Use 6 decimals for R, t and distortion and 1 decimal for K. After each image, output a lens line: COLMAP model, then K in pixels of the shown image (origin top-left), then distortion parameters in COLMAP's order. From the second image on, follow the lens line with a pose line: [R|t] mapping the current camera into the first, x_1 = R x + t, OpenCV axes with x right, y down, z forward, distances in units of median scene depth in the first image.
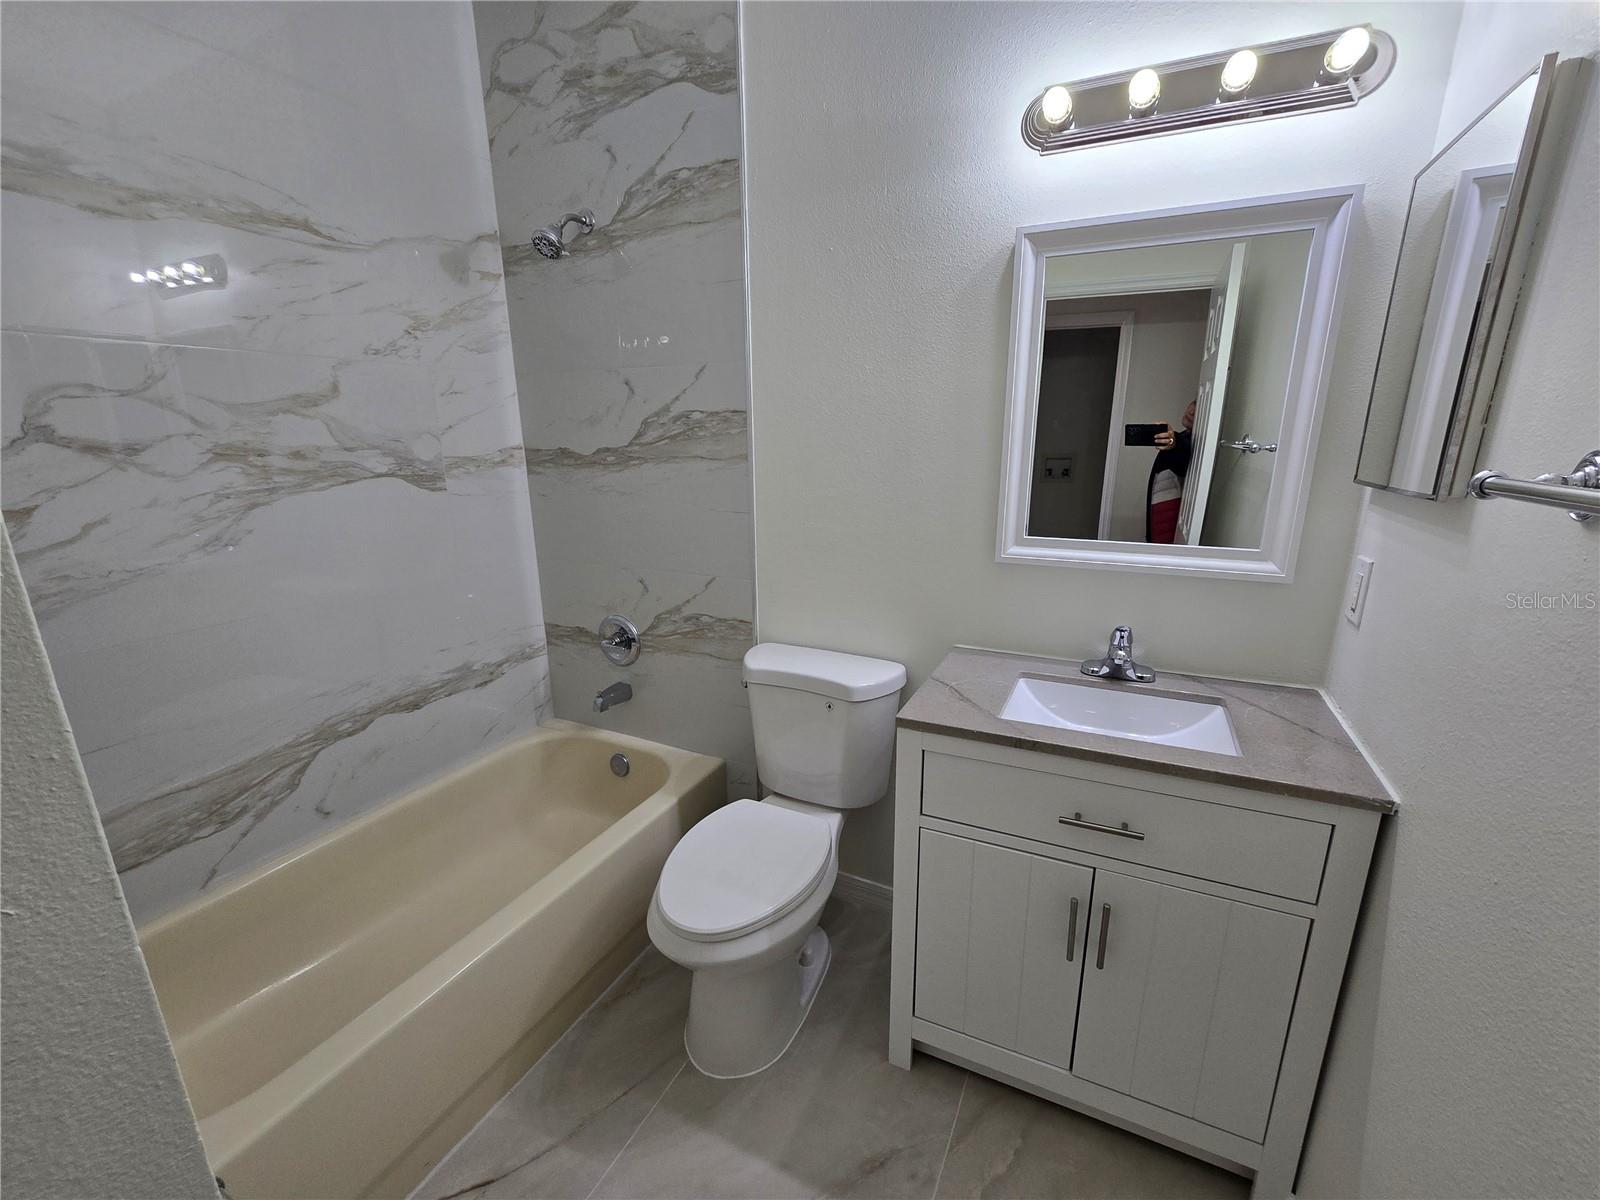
lens RADIAL K [[656.1, 0, 812.1], [0, 656.1, 612.5], [0, 0, 1]] dist [0.001414, -0.002974]
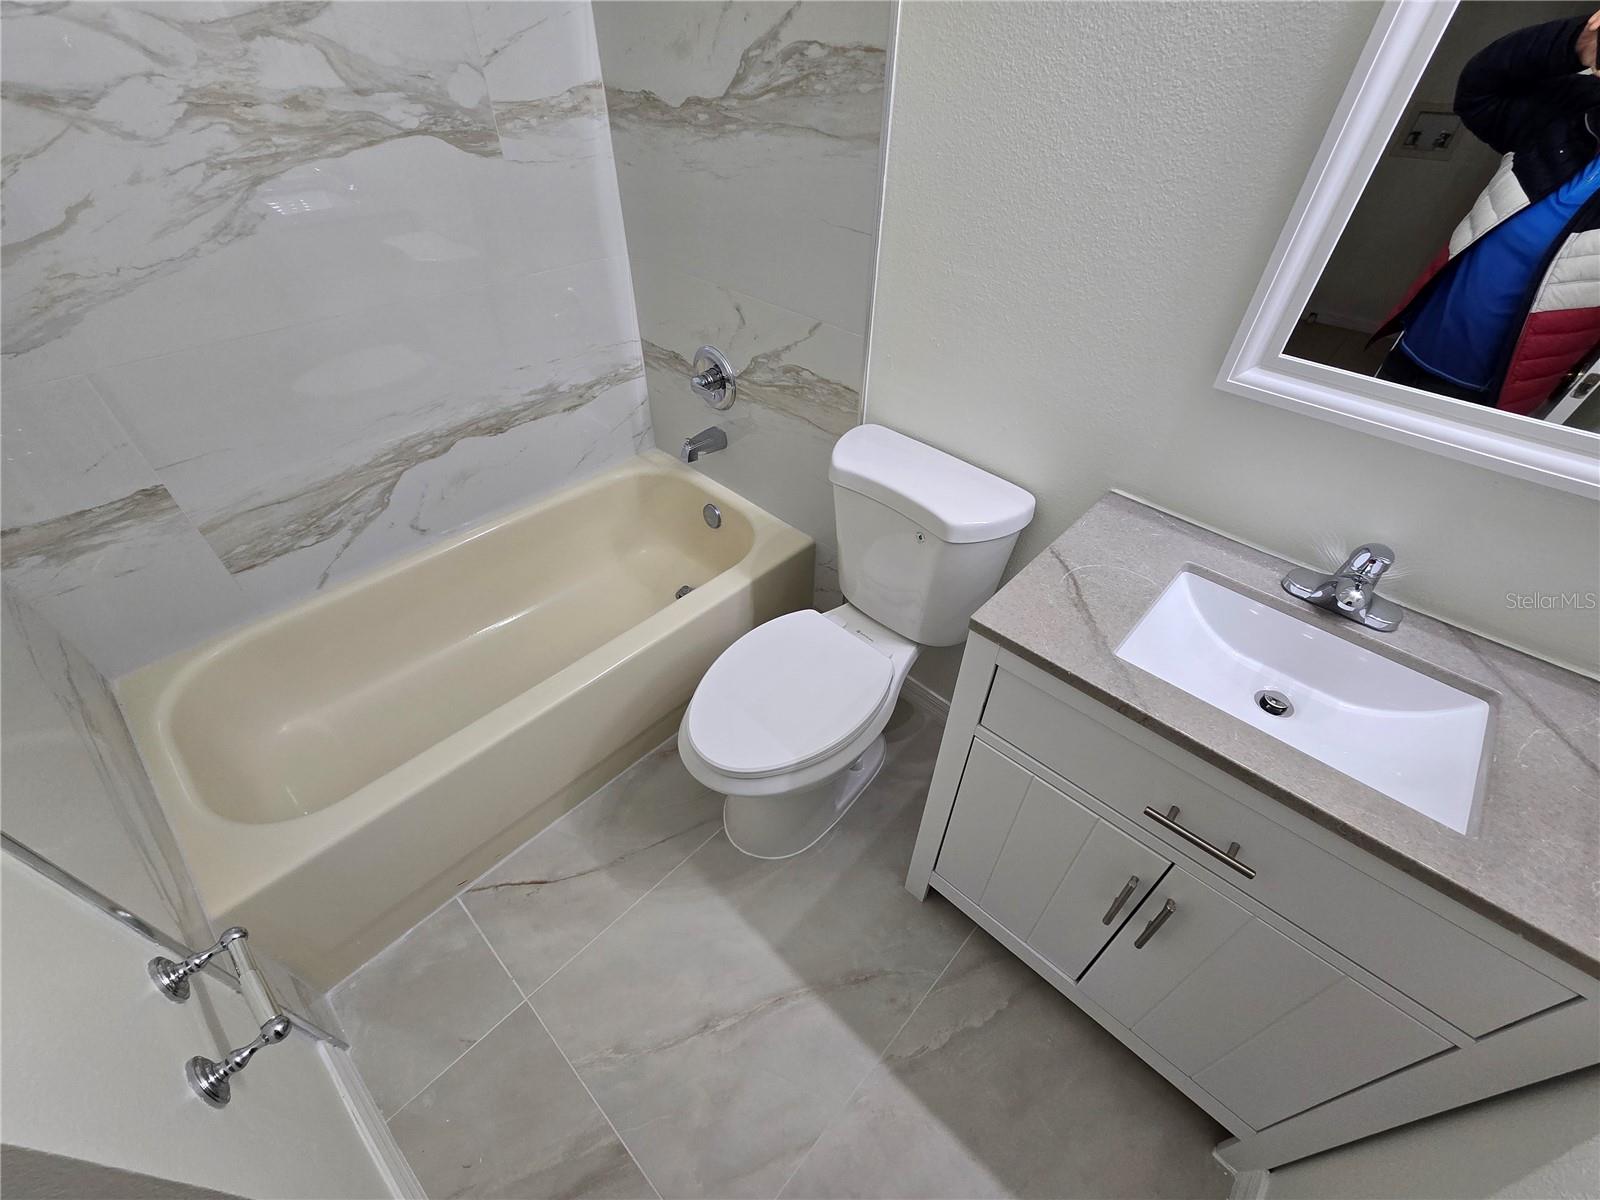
lens RADIAL K [[656.1, 0, 812.1], [0, 656.1, 612.5], [0, 0, 1]] dist [0.001414, -0.002974]
pose [[0.954365, 0.222203, -0.199531, 0.073834], [-0.106891, 0.878024, 0.466527, -0.122233], [0.278857, -0.423909, 0.861707, 0.223400]]
